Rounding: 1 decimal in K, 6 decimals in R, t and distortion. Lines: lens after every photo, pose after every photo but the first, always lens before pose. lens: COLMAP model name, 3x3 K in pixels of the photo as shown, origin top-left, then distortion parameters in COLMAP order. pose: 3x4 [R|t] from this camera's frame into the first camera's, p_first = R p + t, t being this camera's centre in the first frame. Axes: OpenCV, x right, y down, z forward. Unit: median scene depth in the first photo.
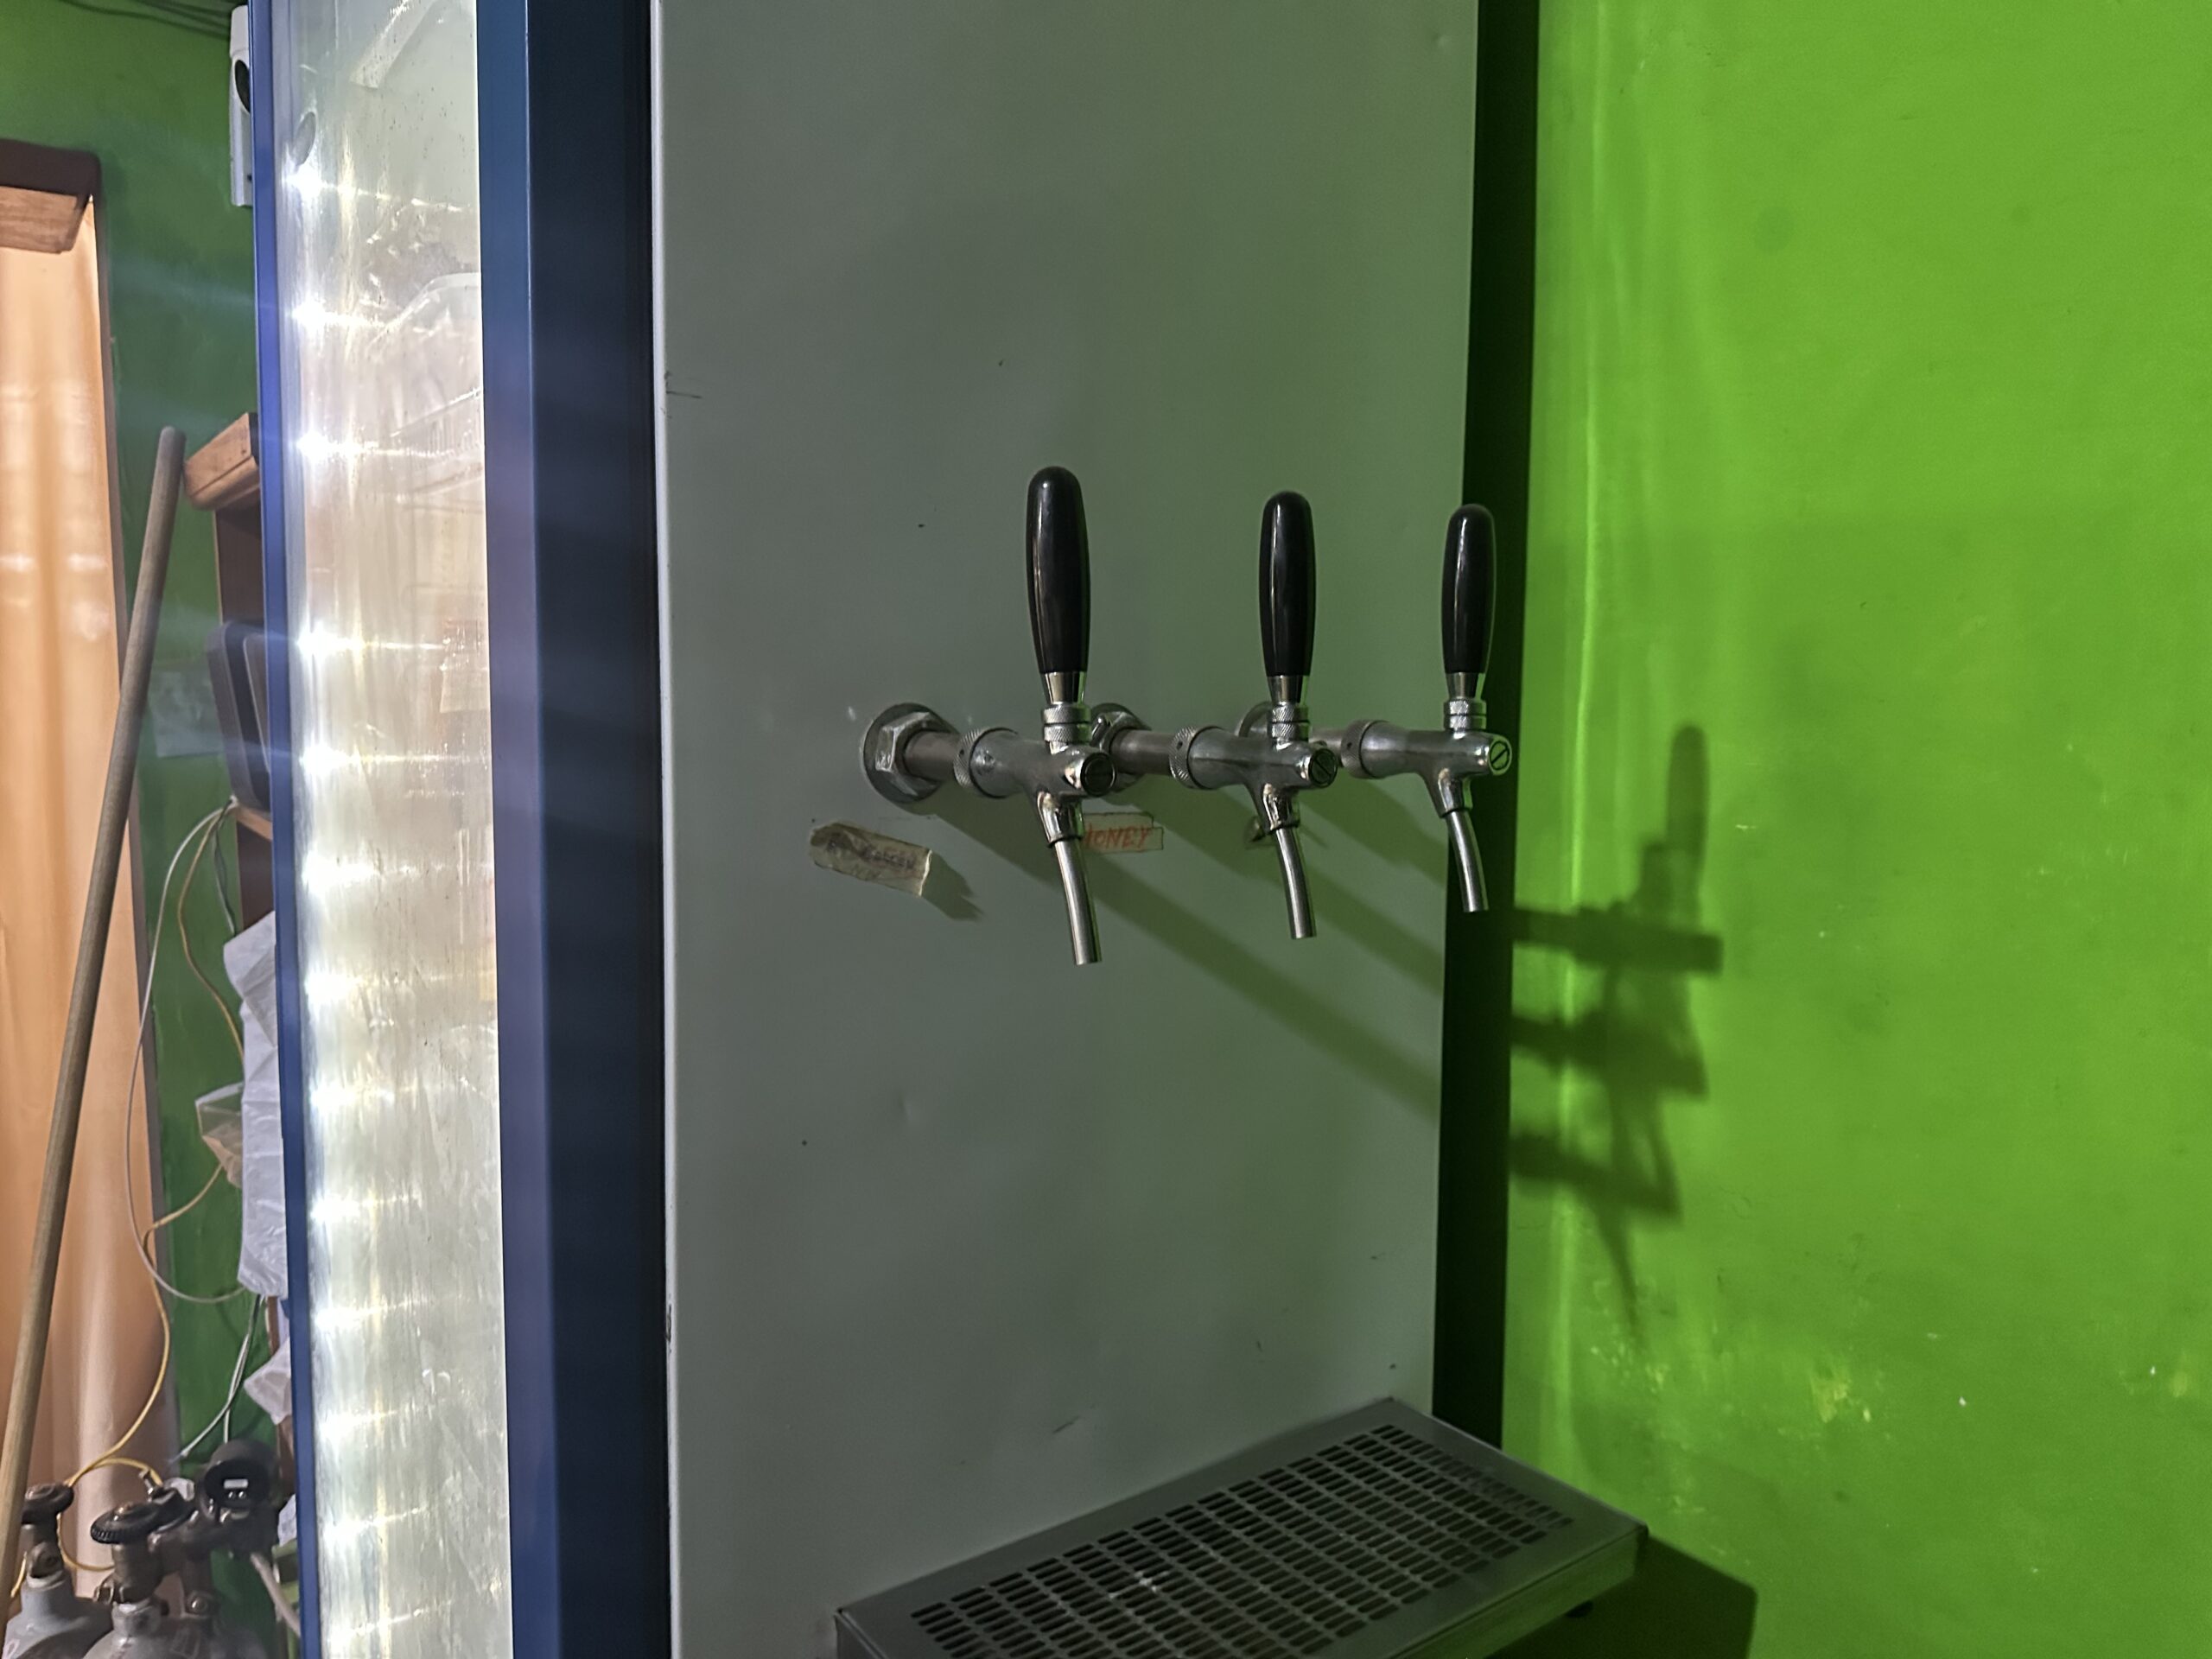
lens RADIAL K [[1591.3, 0, 1106.0], [0, 1591.3, 829.5], [0, 0, 1]] dist [0.041095, -0.113046]
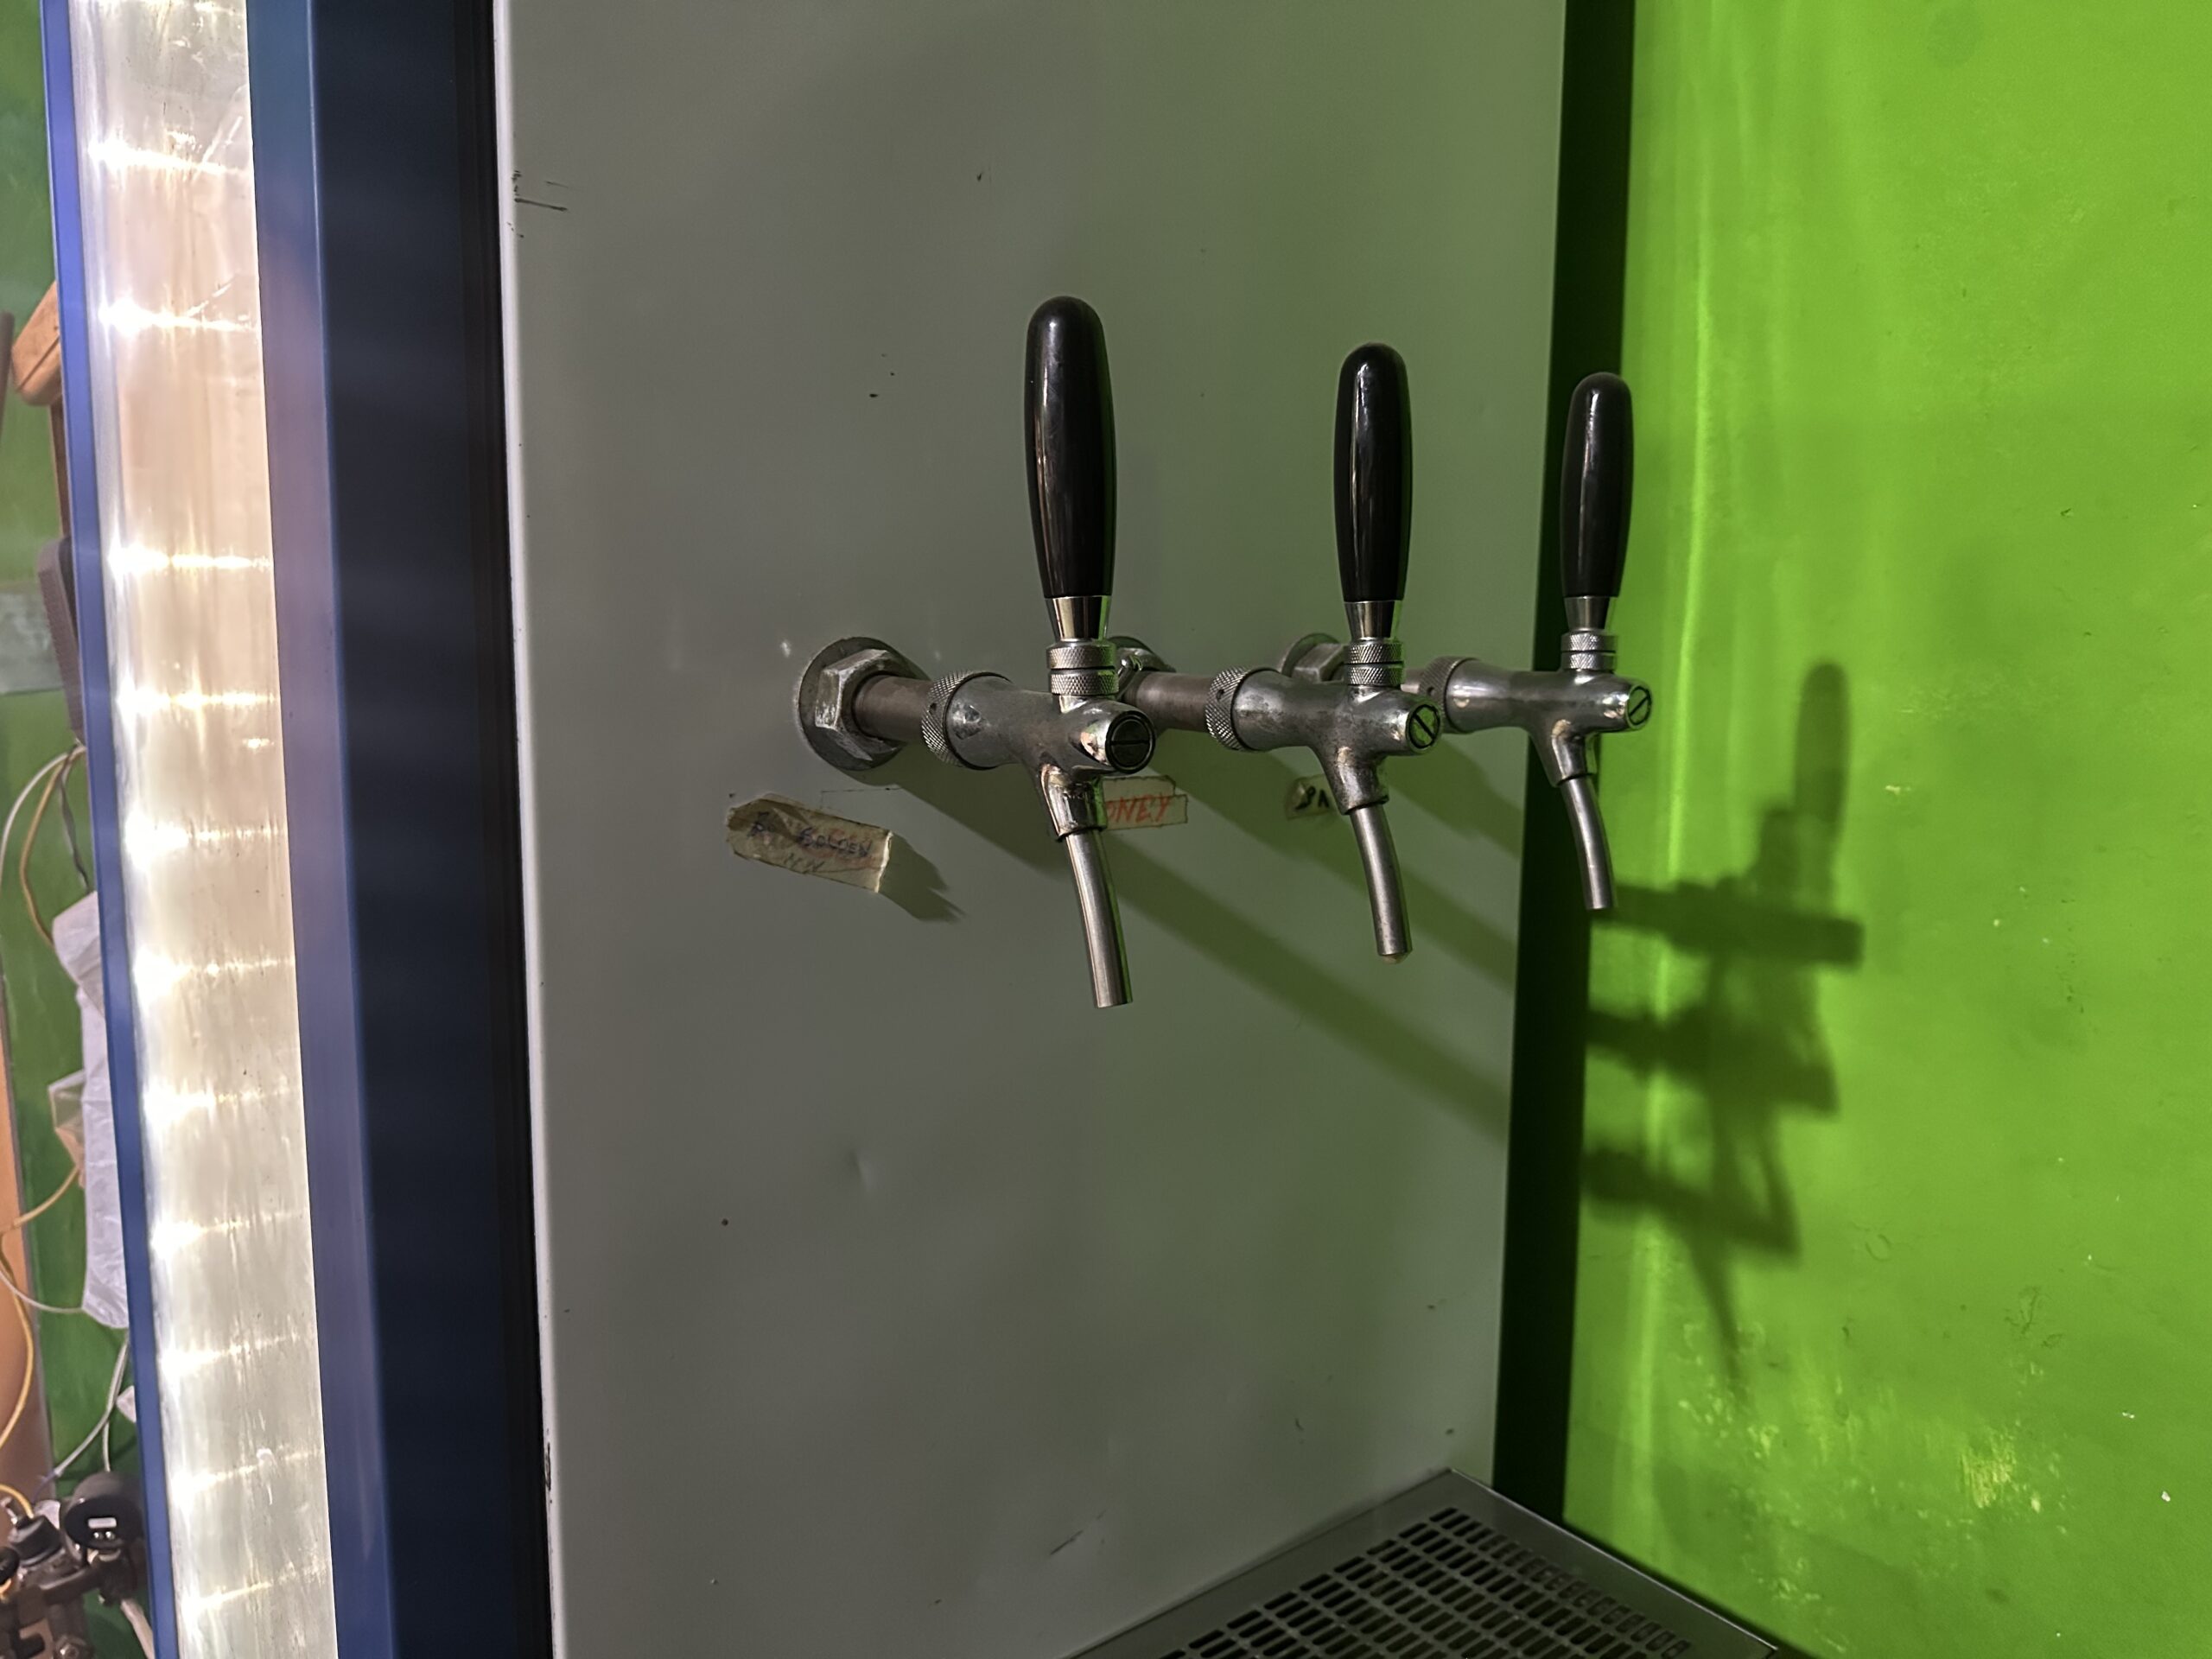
lens RADIAL K [[1586.2, 0, 1106.0], [0, 1586.2, 829.5], [0, 0, 1]] dist [0.008169, -0.040061]
pose [[0.999605, -0.003109, 0.027926, -0.023498], [0.001747, 0.998813, 0.048676, -0.020129], [-0.028044, -0.048608, 0.998424, 0.200131]]
